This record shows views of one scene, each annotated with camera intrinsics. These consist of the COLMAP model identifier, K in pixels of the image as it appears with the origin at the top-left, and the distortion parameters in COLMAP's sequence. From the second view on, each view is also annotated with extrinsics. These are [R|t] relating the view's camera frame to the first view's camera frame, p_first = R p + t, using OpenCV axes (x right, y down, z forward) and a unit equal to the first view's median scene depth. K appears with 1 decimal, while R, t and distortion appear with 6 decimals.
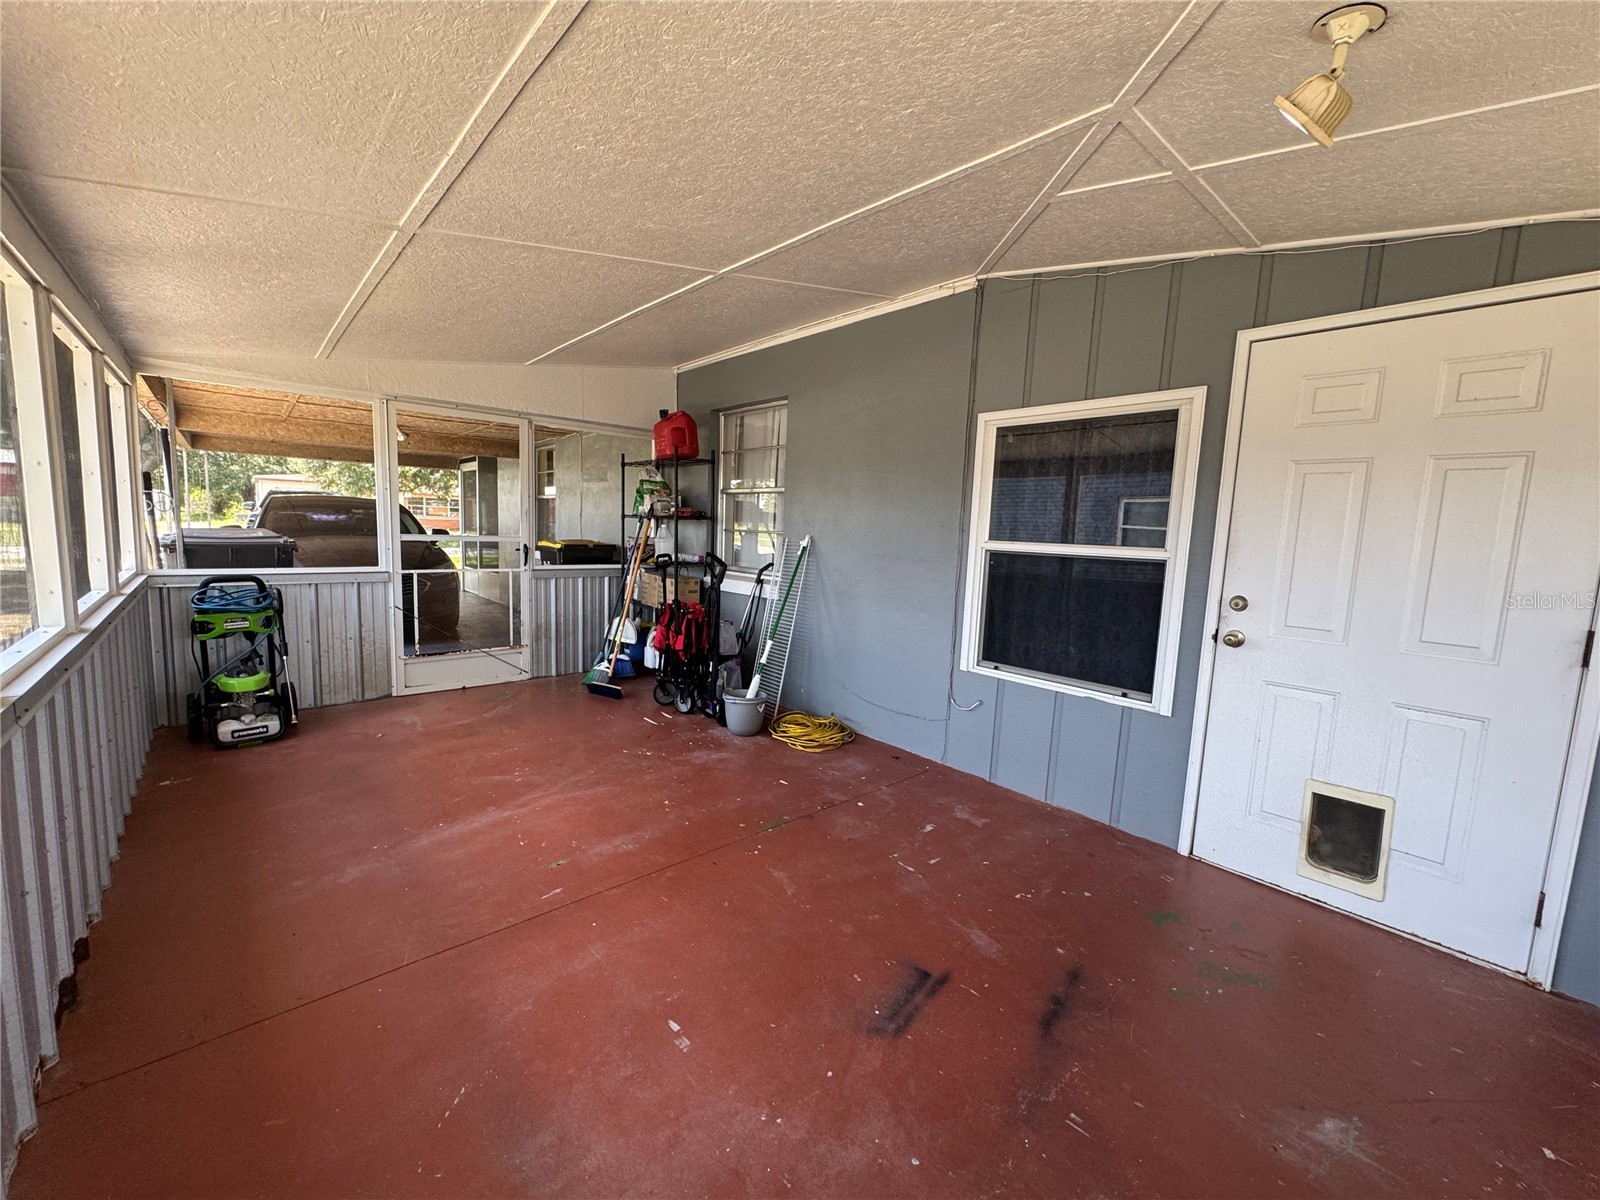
lens RADIAL K [[640.9, 0, 805.8], [0, 640.9, 595.2], [0, 0, 1]] dist [-0.002958, -0.000238]
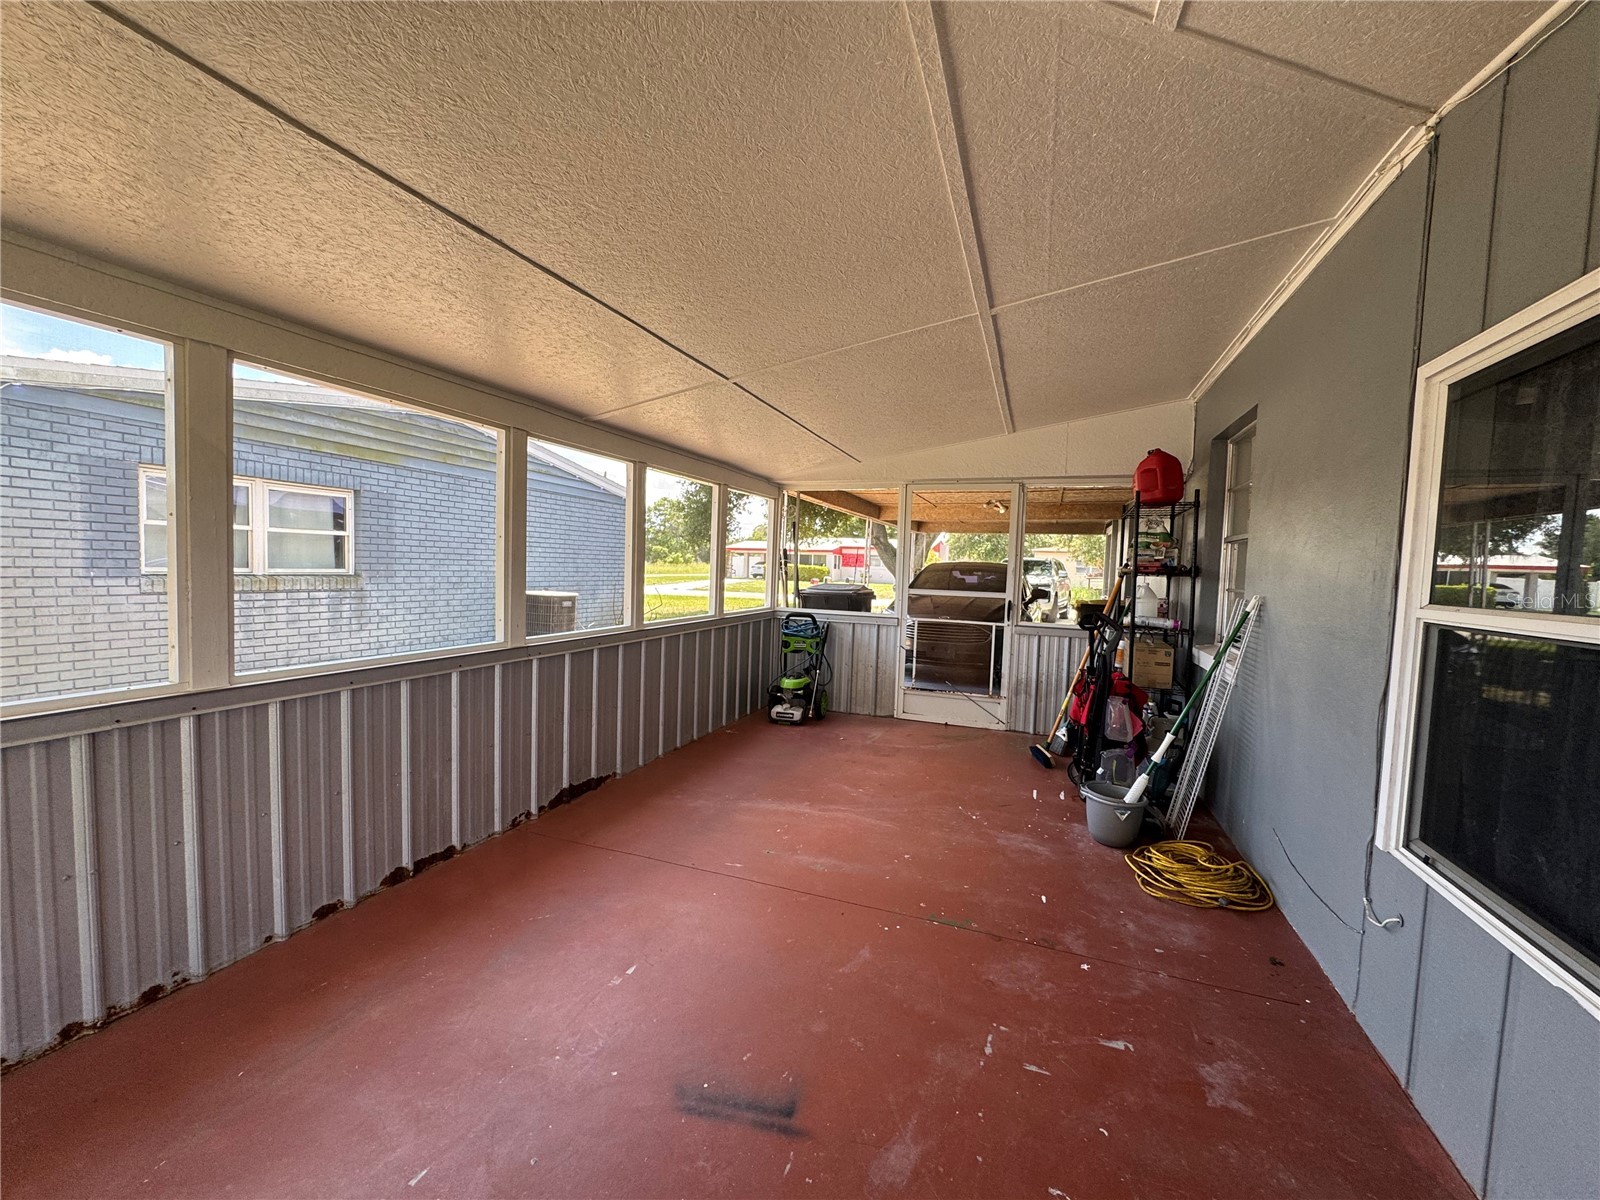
lens RADIAL K [[640.9, 0, 798.5], [0, 640.9, 606.8], [0, 0, 1]] dist [-0.002958, -0.000238]
pose [[0.450691, 0.035269, -0.891983, 0.469708], [-0.110387, 0.993752, -0.016482, -0.019170], [0.885829, 0.105892, 0.451768, 0.299877]]
